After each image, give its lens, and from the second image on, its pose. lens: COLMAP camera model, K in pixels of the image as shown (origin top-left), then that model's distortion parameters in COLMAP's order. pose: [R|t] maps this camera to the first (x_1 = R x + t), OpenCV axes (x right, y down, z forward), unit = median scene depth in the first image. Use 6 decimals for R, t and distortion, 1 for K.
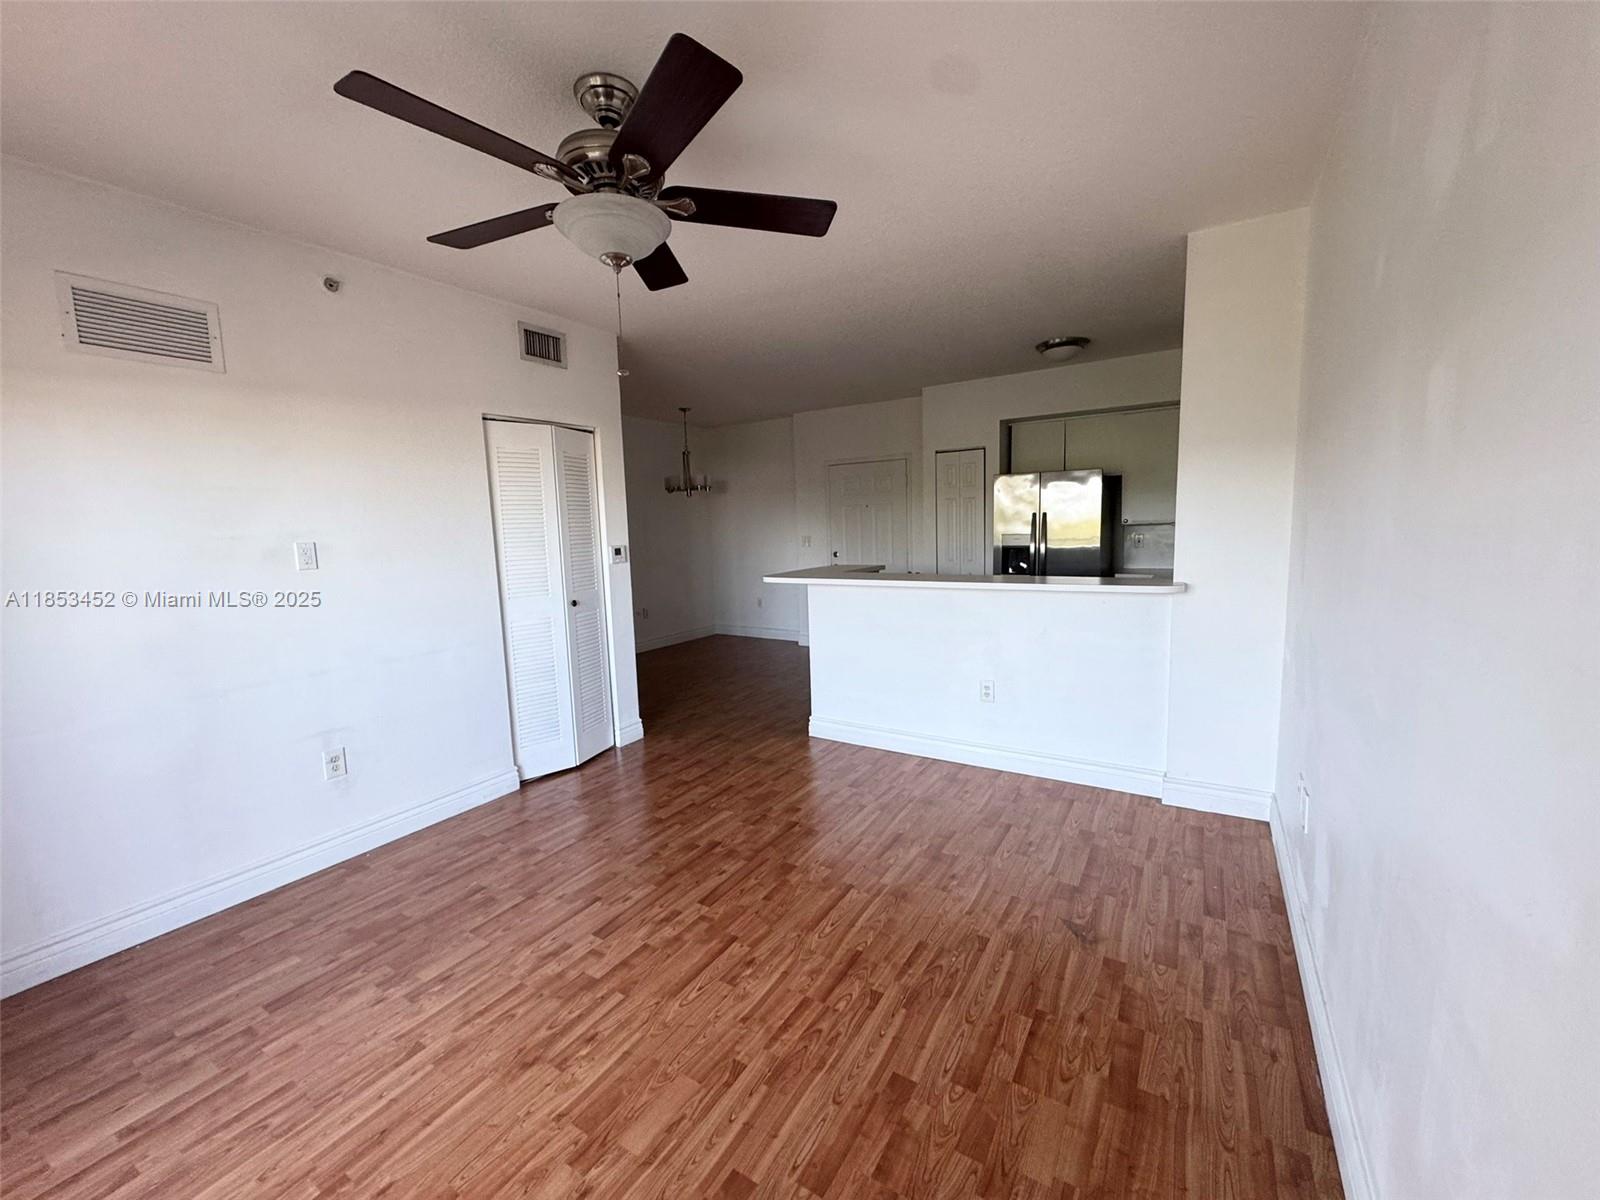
lens RADIAL K [[644.6, 0, 800.0], [0, 644.6, 593.2], [0, 0, 1]] dist [0.023064, 0.000206]
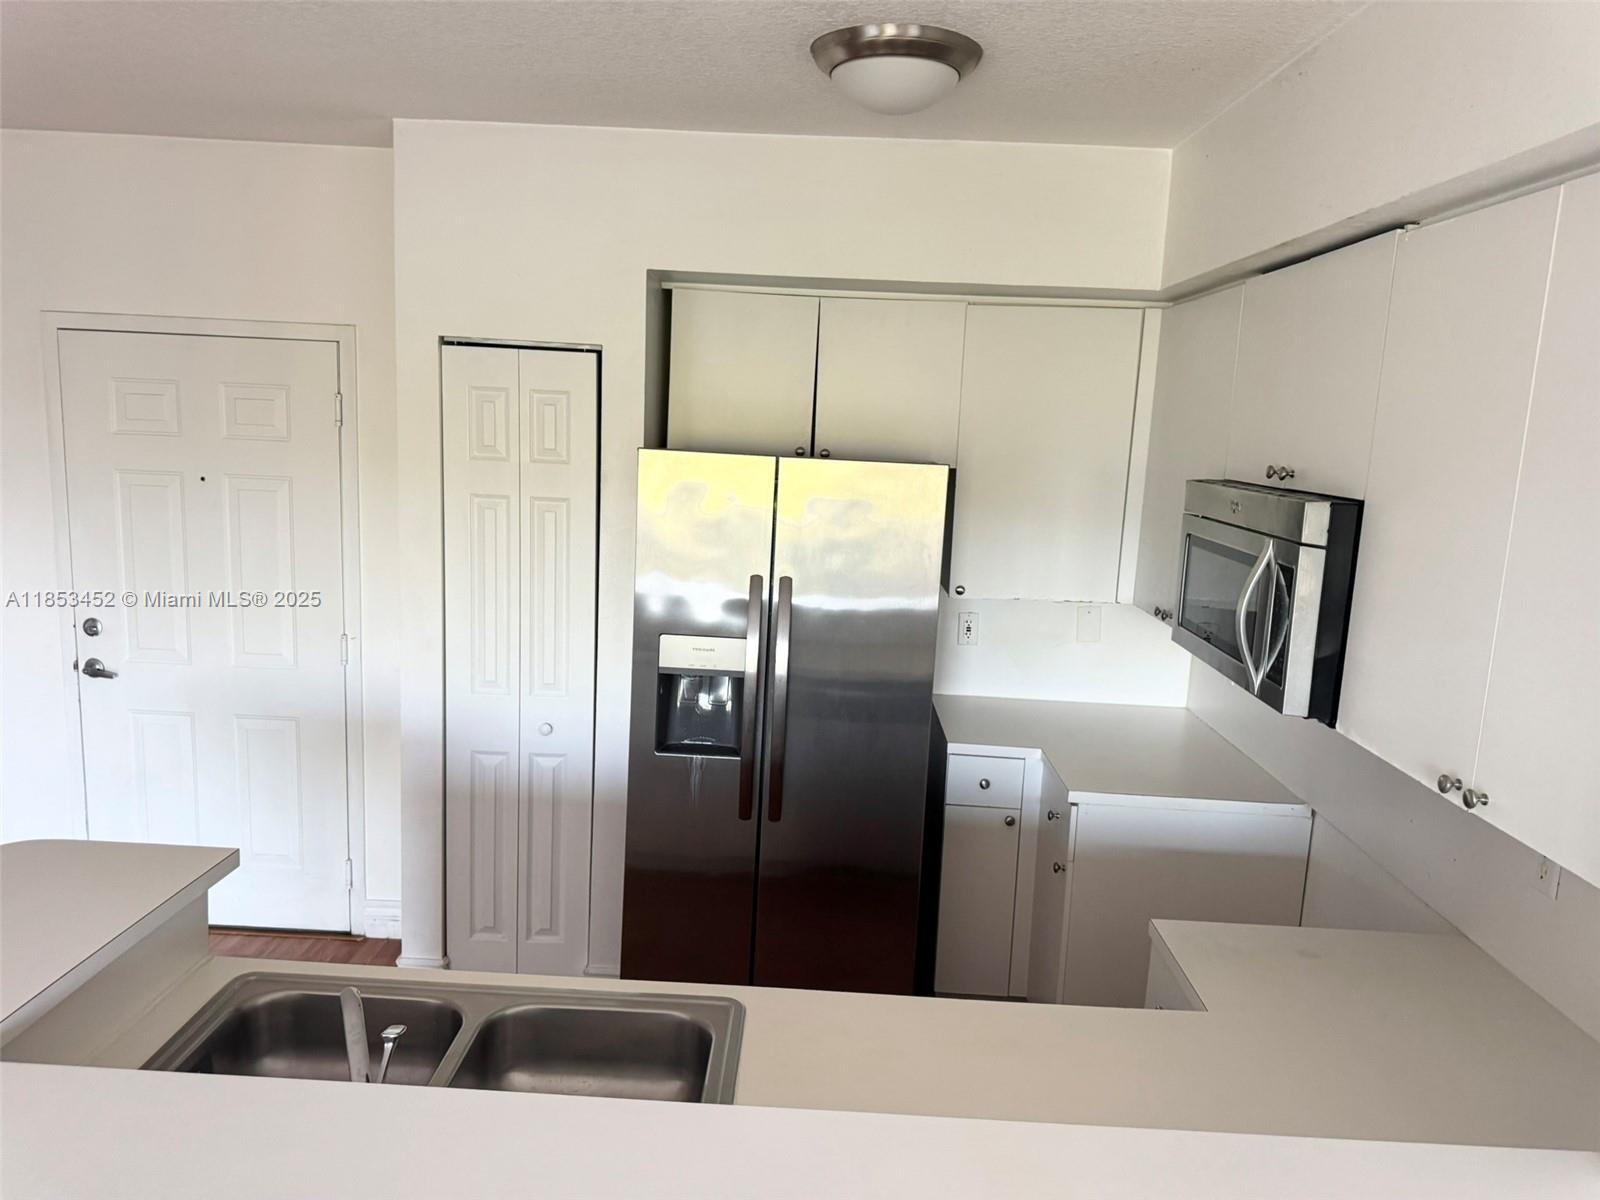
lens RADIAL K [[1130.9, 0, 802.4], [0, 1130.9, 604.0], [0, 0, 1]] dist [0.057391, -0.042107]
pose [[0.856943, -0.009702, 0.515320, 0.149863], [-0.017310, 0.998717, 0.047589, -0.239749], [-0.515120, -0.049701, 0.855676, 0.865159]]
